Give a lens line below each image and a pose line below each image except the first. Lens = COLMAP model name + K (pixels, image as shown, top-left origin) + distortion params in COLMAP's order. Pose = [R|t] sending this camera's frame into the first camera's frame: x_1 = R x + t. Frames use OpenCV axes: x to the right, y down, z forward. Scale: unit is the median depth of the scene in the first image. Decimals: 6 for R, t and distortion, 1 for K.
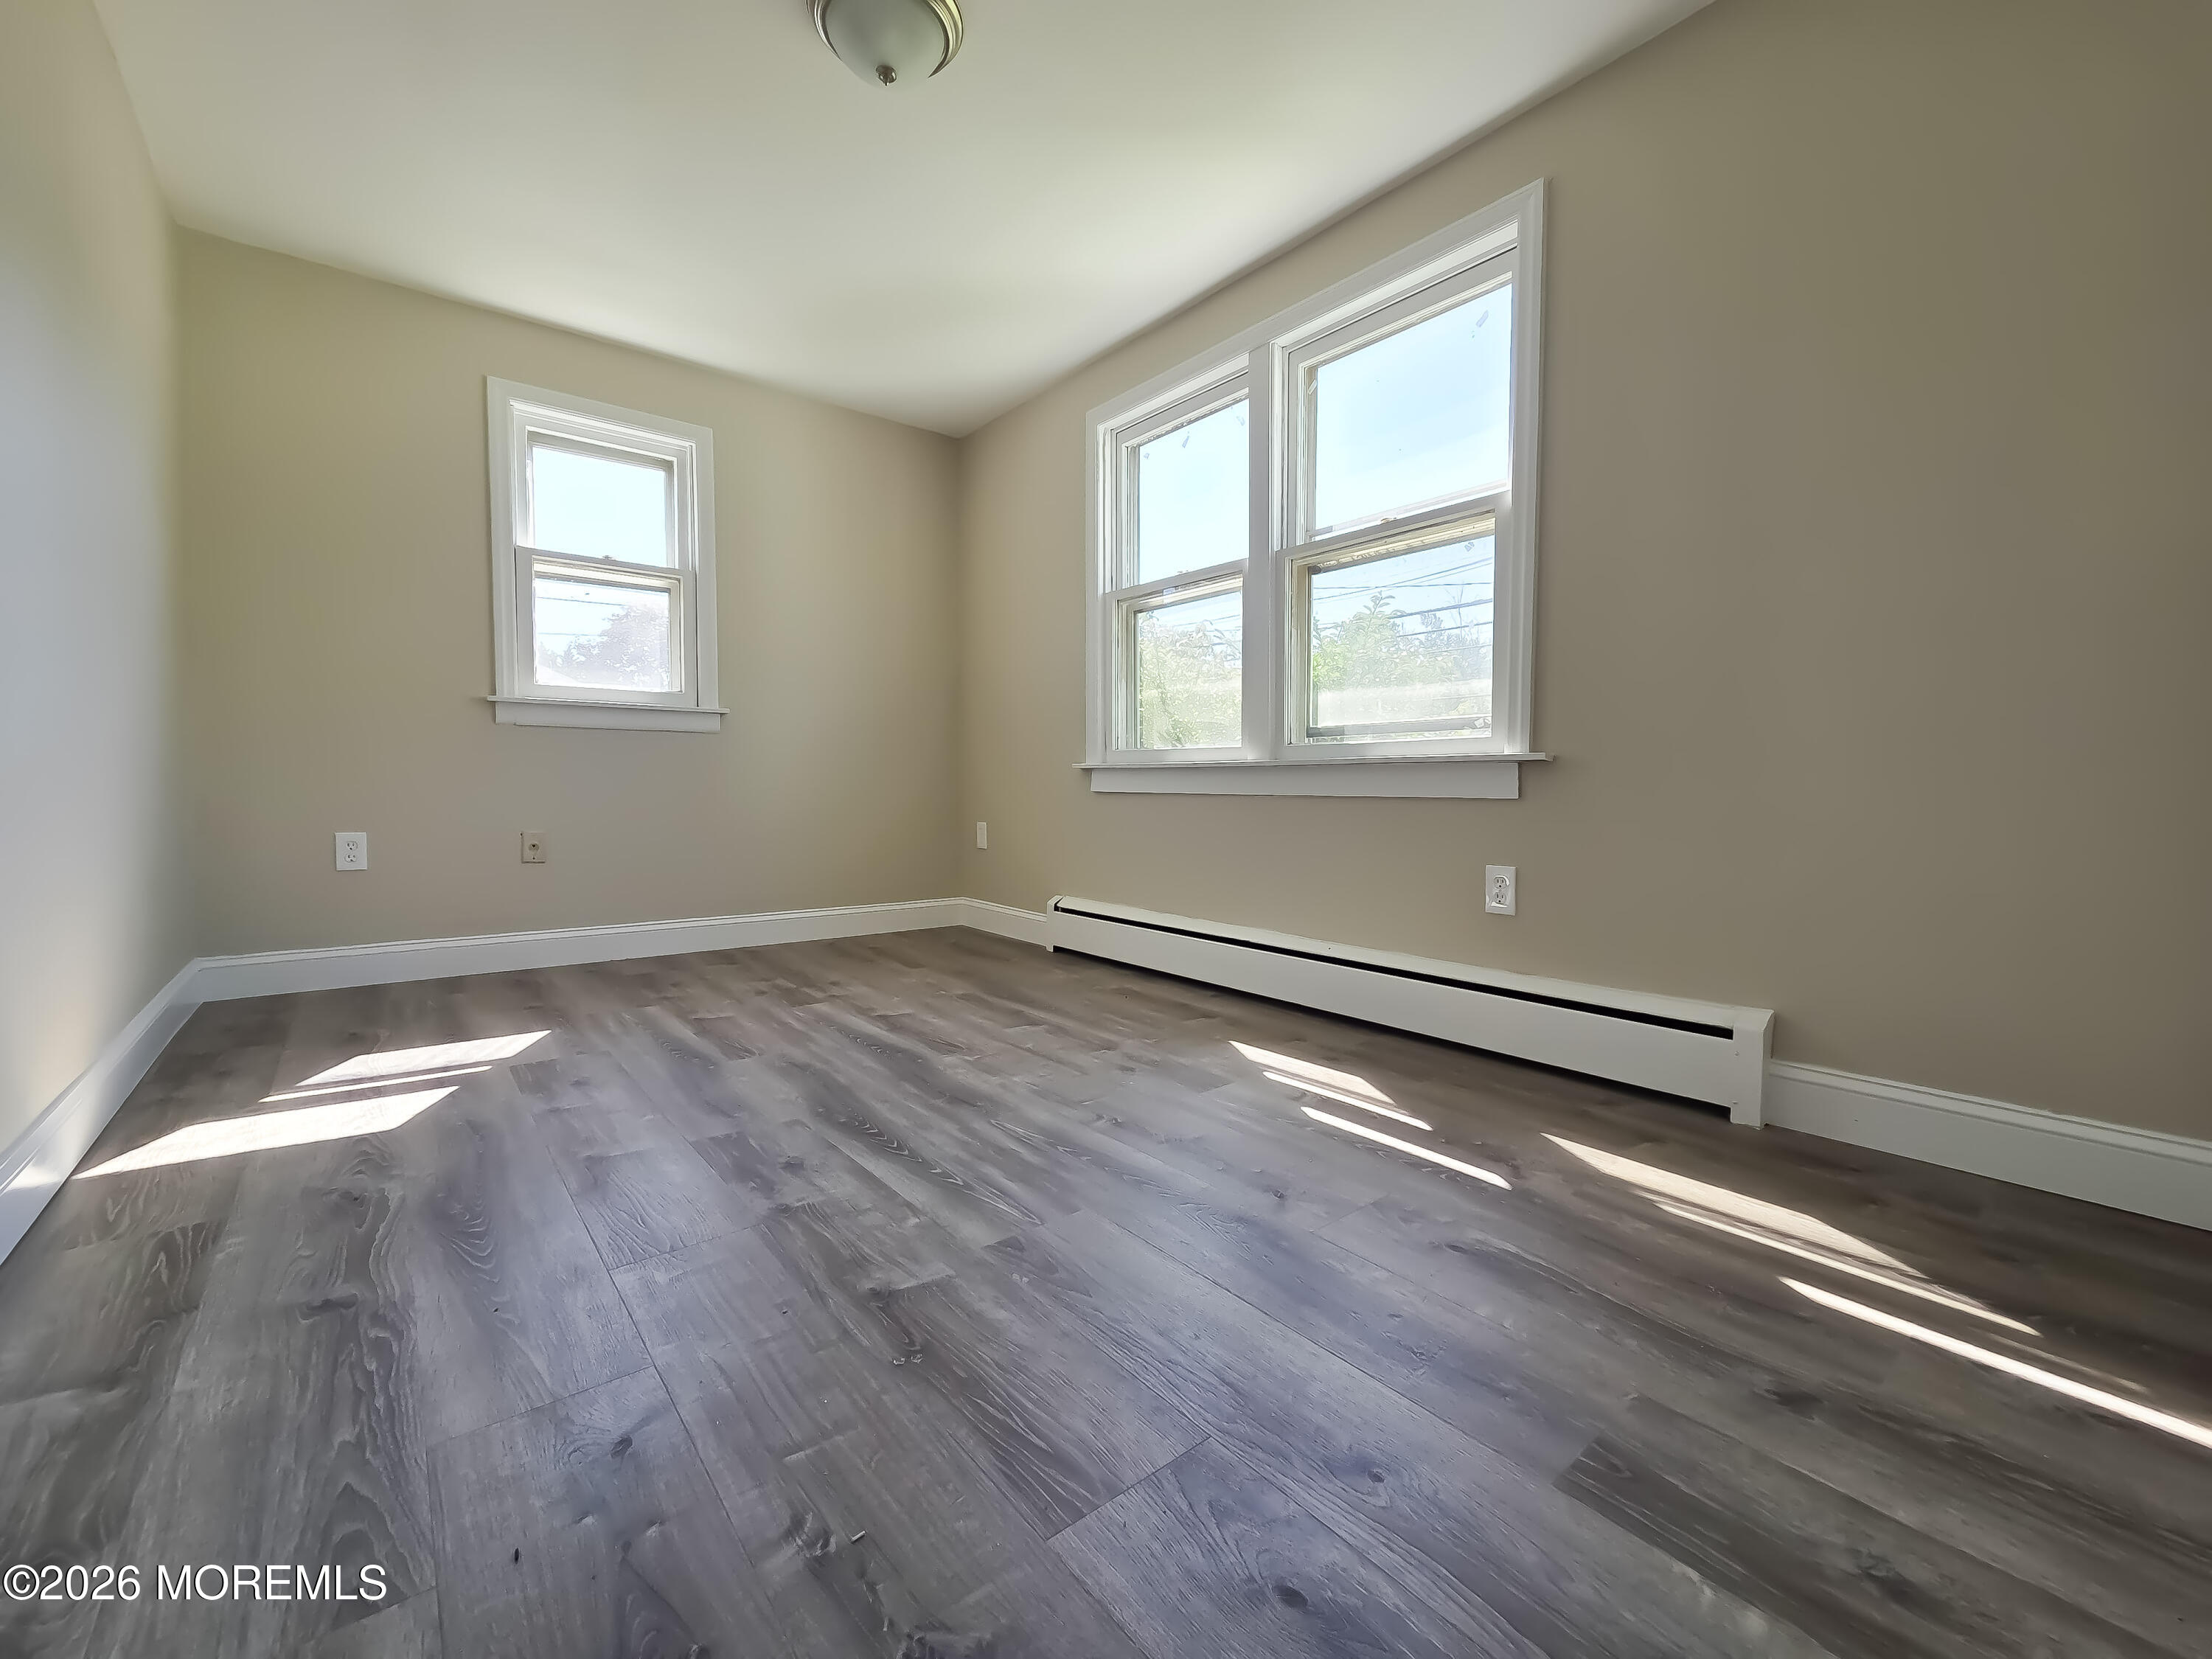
lens RADIAL K [[903.4, 0, 1109.4], [0, 903.4, 828.6], [0, 0, 1]] dist [0.001462, -0.000112]
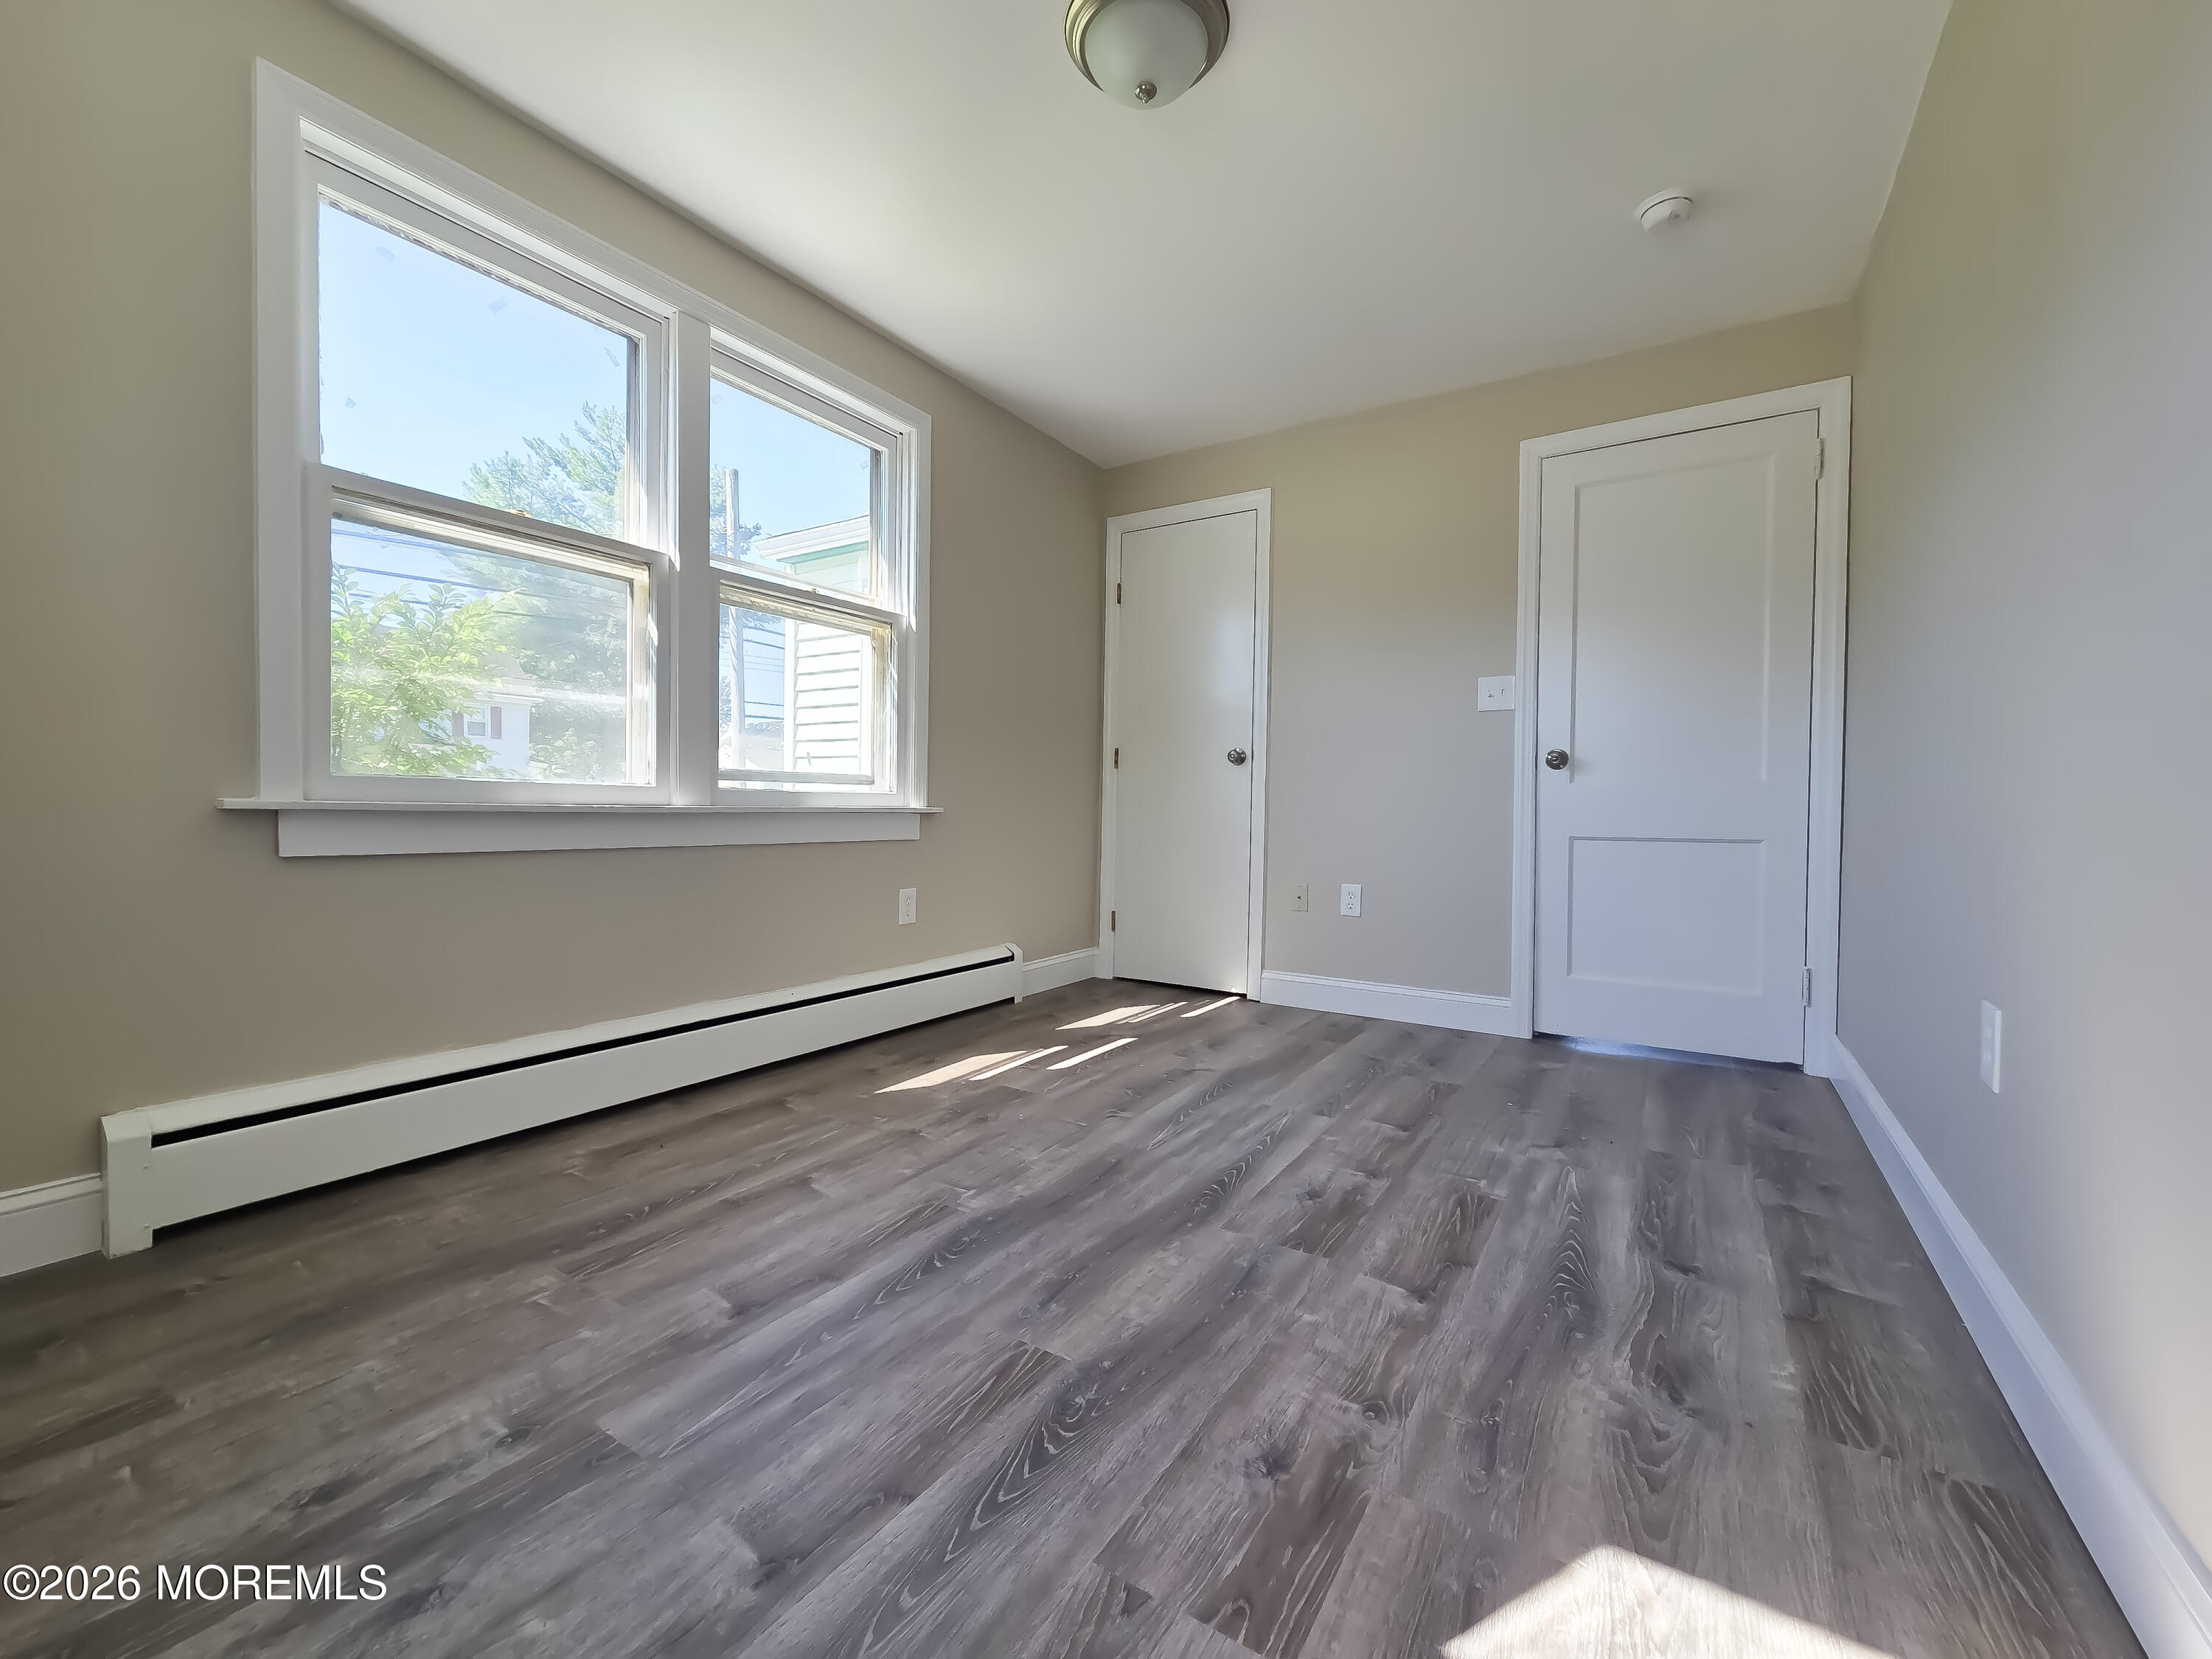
lens RADIAL K [[903.4, 0, 1106.2], [0, 903.4, 819.2], [0, 0, 1]] dist [0.001462, -0.000112]
pose [[-0.315709, -0.020496, 0.948635, -1.167203], [0.030155, 0.999045, 0.031621, -0.119493], [-0.948377, 0.038589, -0.314789, 1.392269]]
